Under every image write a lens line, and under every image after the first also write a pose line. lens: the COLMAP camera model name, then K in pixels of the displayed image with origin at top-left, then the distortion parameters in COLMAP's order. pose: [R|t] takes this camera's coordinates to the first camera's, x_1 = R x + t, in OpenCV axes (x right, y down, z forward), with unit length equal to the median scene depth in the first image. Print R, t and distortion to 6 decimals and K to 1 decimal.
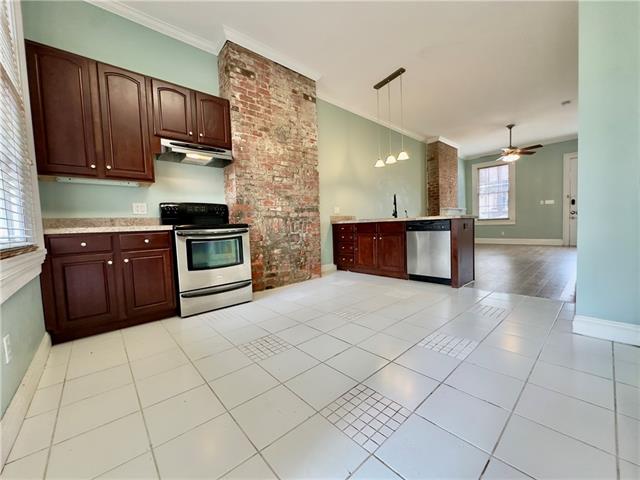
lens RADIAL K [[254.5, 0, 317.3], [0, 254.5, 238.3], [0, 0, 1]] dist [-0.001162, -0.000232]
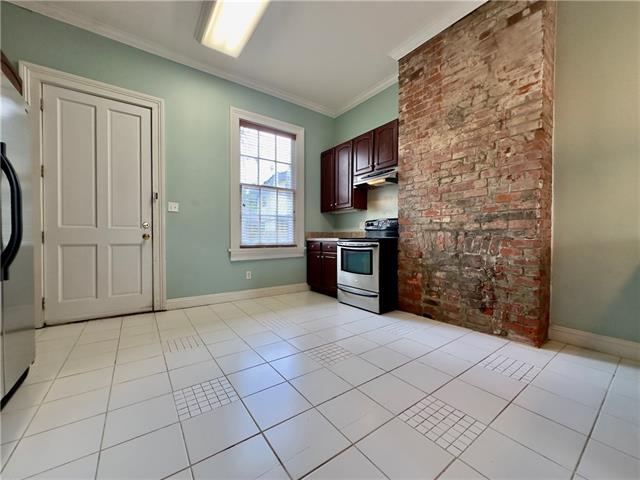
lens RADIAL K [[254.5, 0, 317.7], [0, 254.5, 241.1], [0, 0, 1]] dist [-0.001162, -0.000232]
pose [[-0.096463, 0.049615, -0.994099, 0.647692], [-0.048462, 0.997338, 0.054479, -0.075579], [0.994156, 0.053432, -0.093802, 0.705023]]
